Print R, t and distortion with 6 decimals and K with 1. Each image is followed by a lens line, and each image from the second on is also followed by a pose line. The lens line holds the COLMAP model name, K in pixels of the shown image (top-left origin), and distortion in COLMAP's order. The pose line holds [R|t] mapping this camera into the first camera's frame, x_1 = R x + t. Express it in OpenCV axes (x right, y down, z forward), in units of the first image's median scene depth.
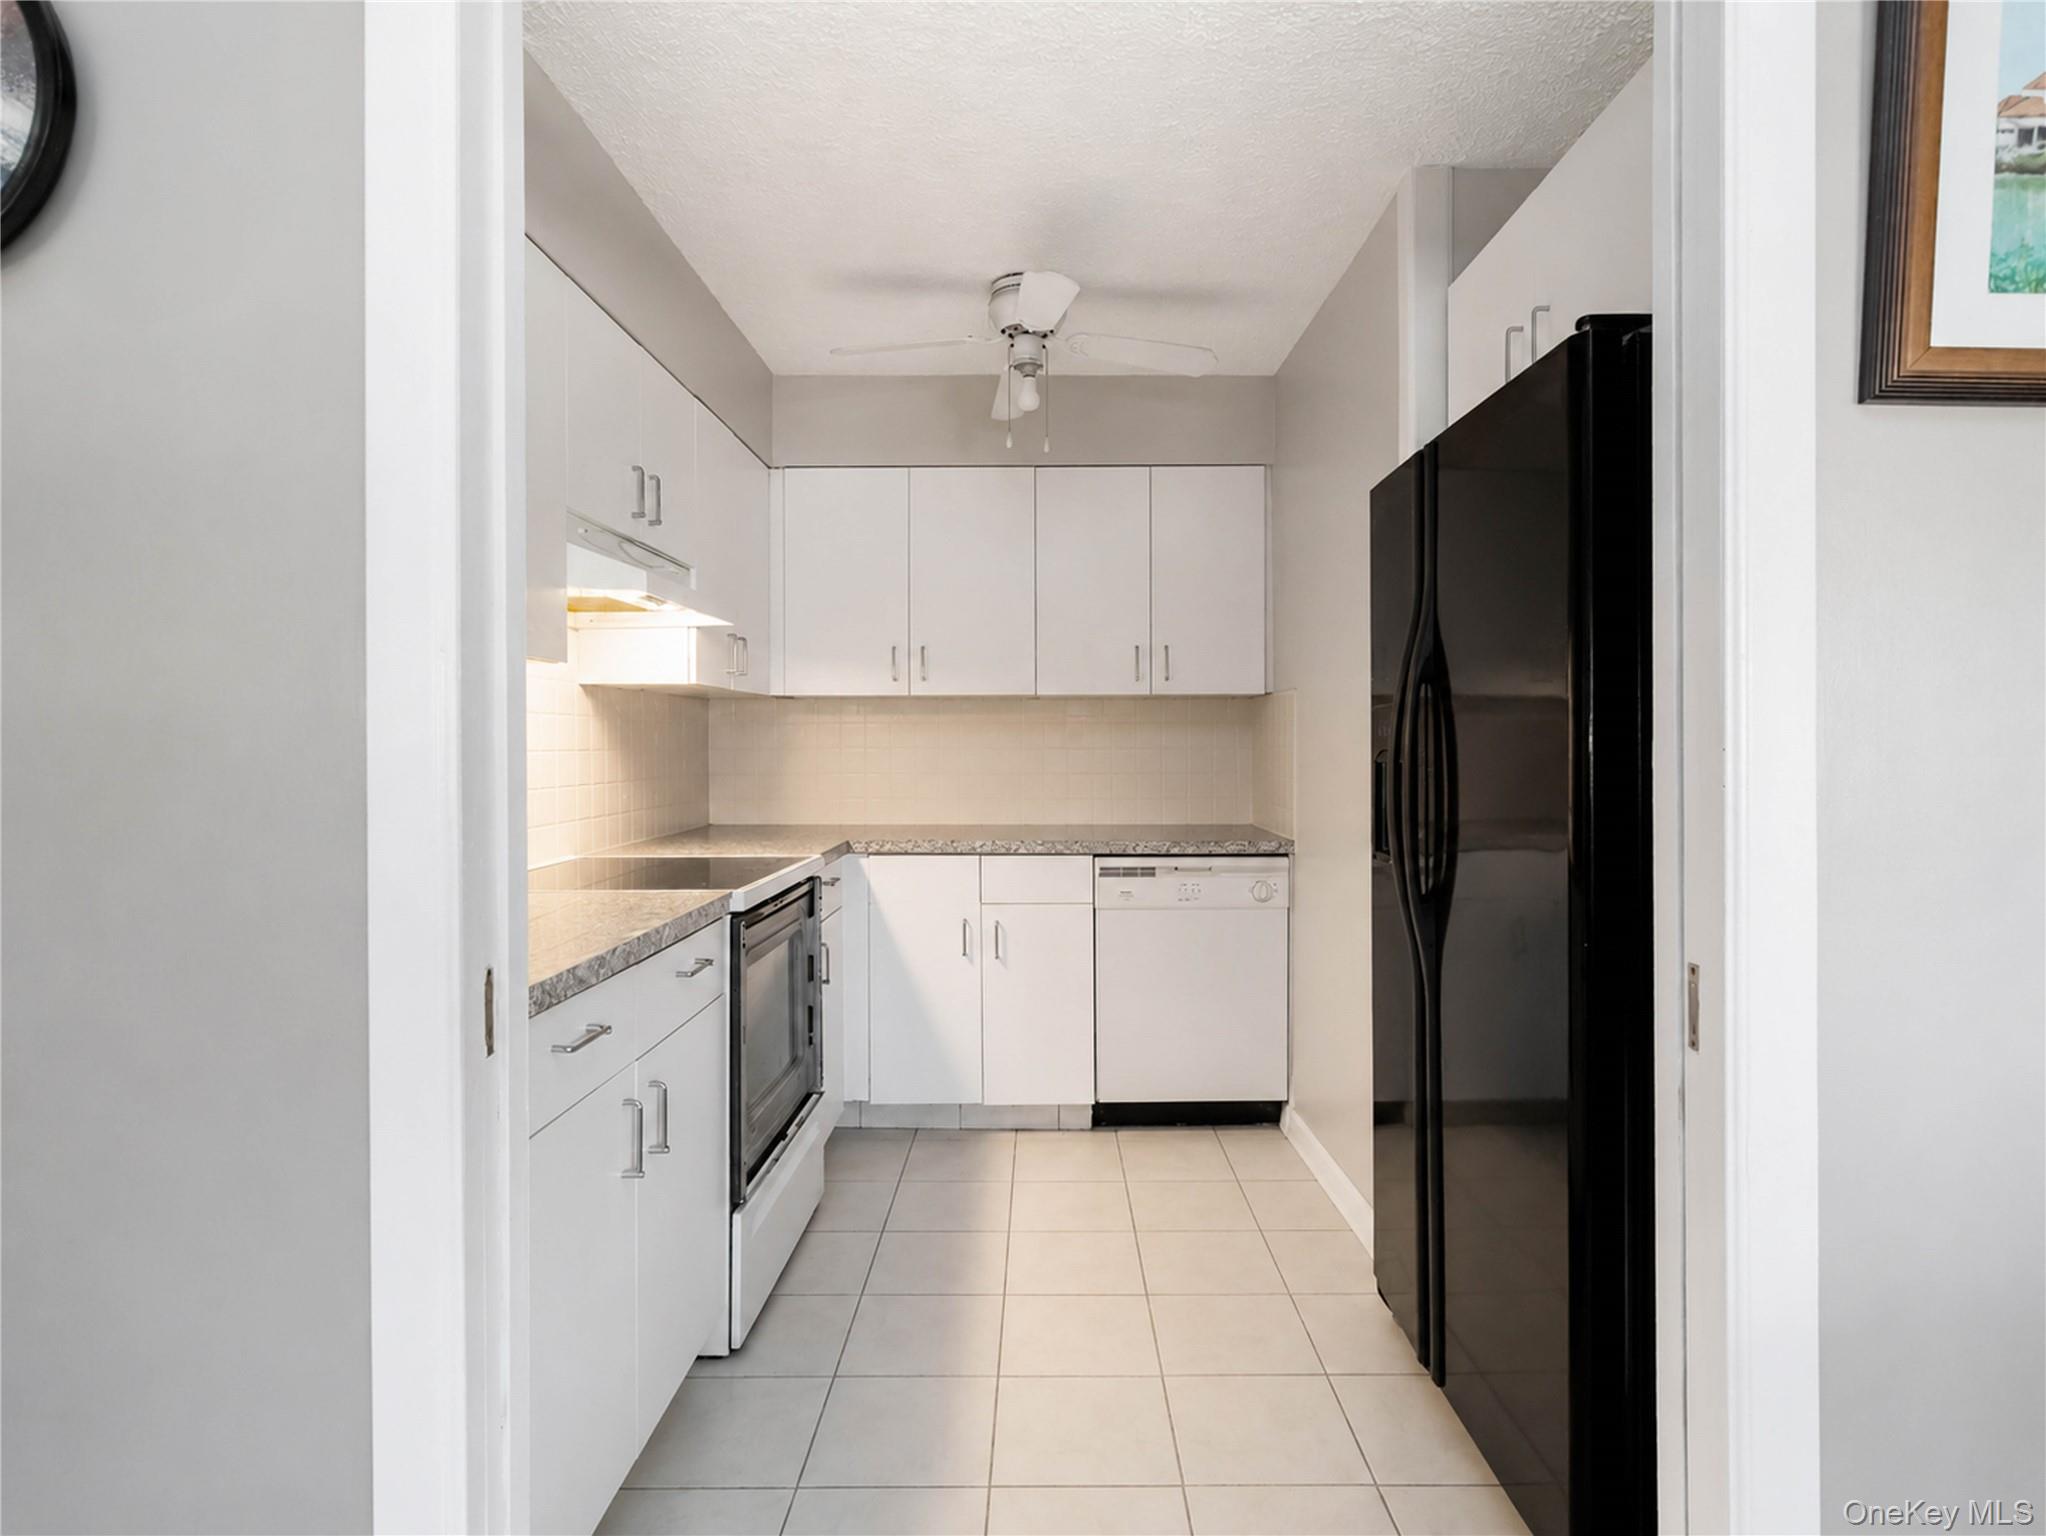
lens RADIAL K [[1088.1, 0, 1059.7], [0, 1088.1, 746.8], [0, 0, 1]] dist [-0.001133, 0.000387]
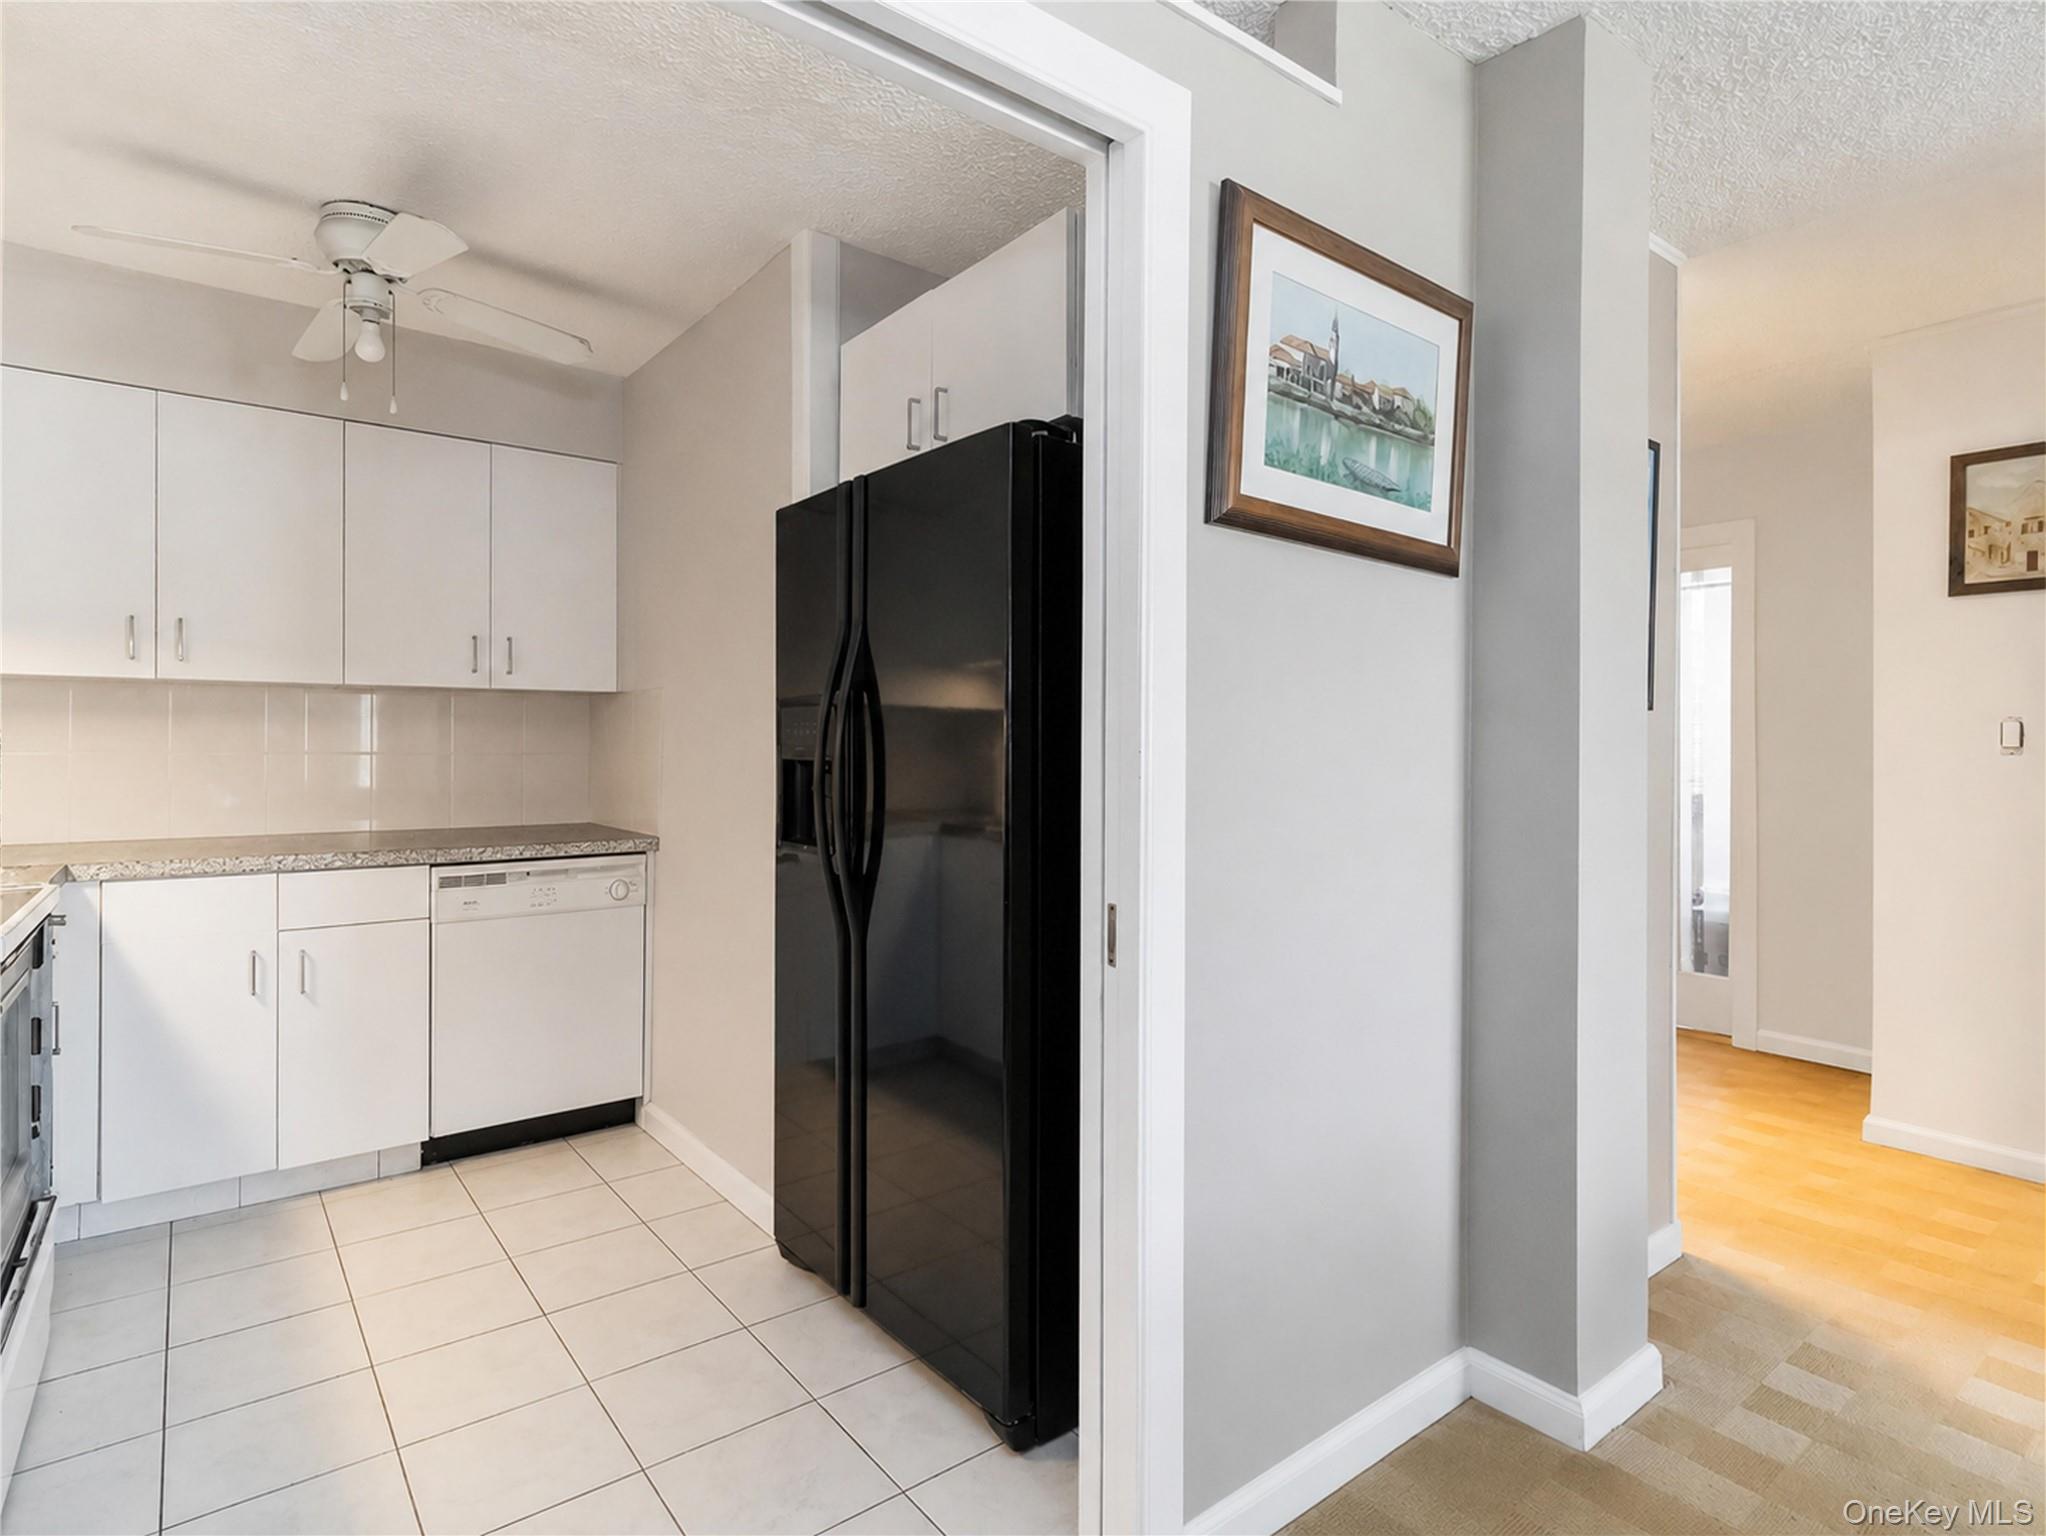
lens RADIAL K [[1077.9, 0, 1031.9], [0, 1077.9, 748.2], [0, 0, 1]] dist [0.002552, 0.000094]
pose [[0.792120, 0.002752, 0.610359, -0.131814], [-0.004997, 0.999986, 0.001977, -0.001644], [-0.610345, -0.004616, 0.792122, -0.015702]]
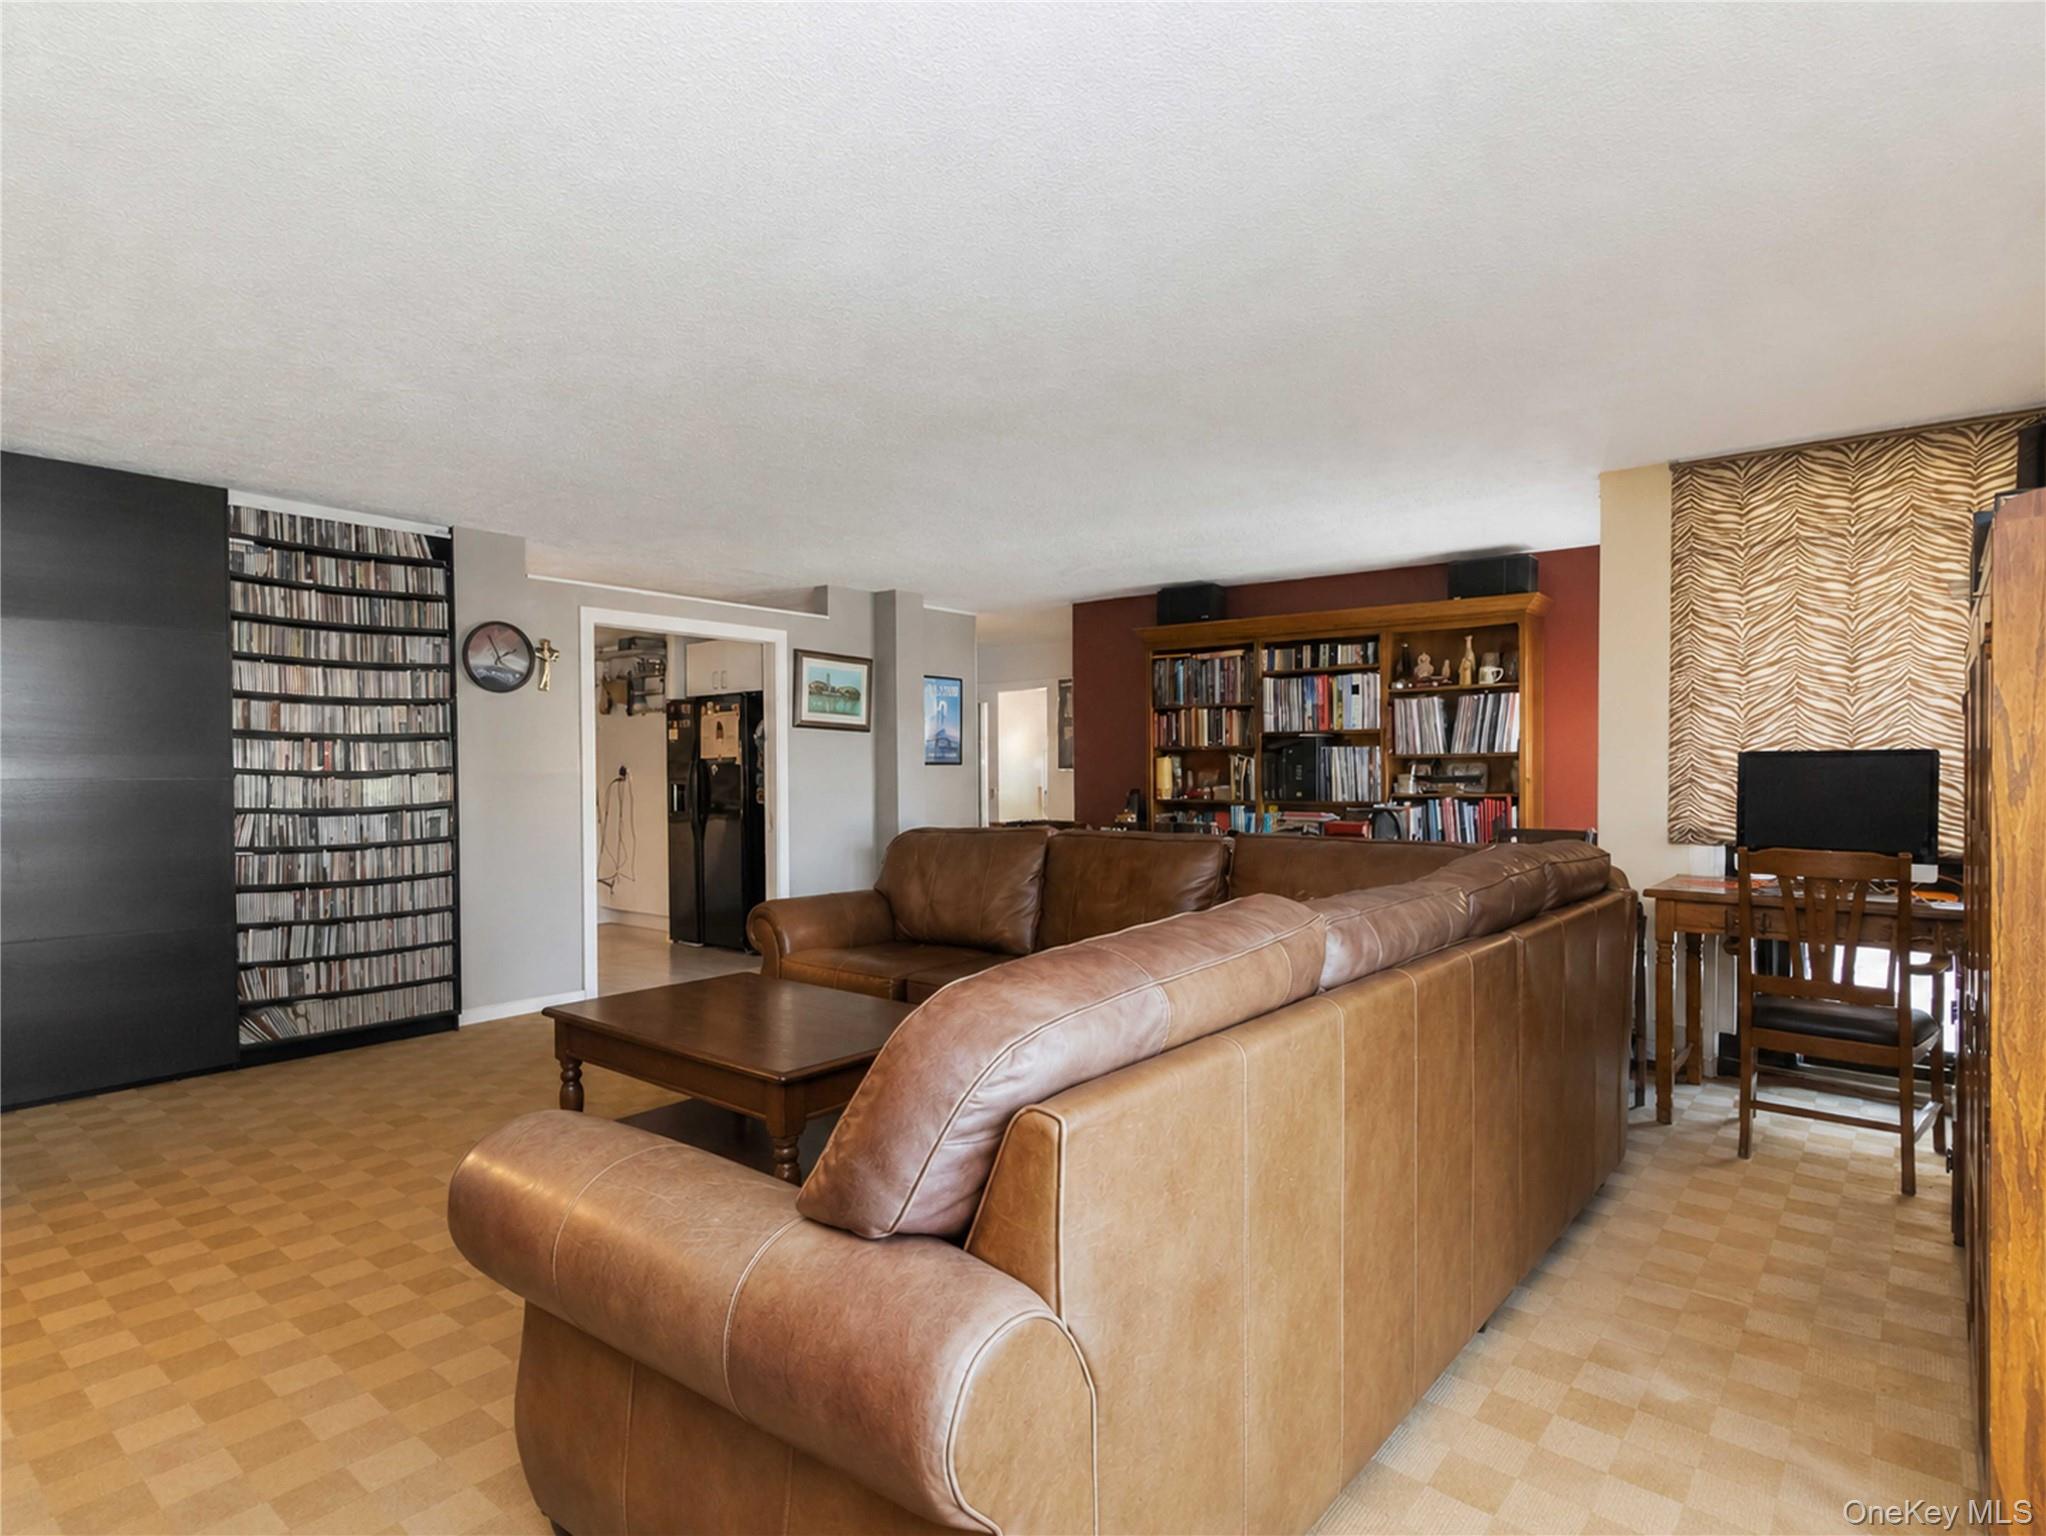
lens RADIAL K [[1077.9, 0, 1031.9], [0, 1077.9, 748.2], [0, 0, 1]] dist [0.002552, 0.000094]
pose [[0.626237, 0.014272, 0.779502, -1.151391], [0.003532, 0.999770, -0.021142, -0.020802], [-0.779625, 0.015993, 0.626043, -1.410413]]
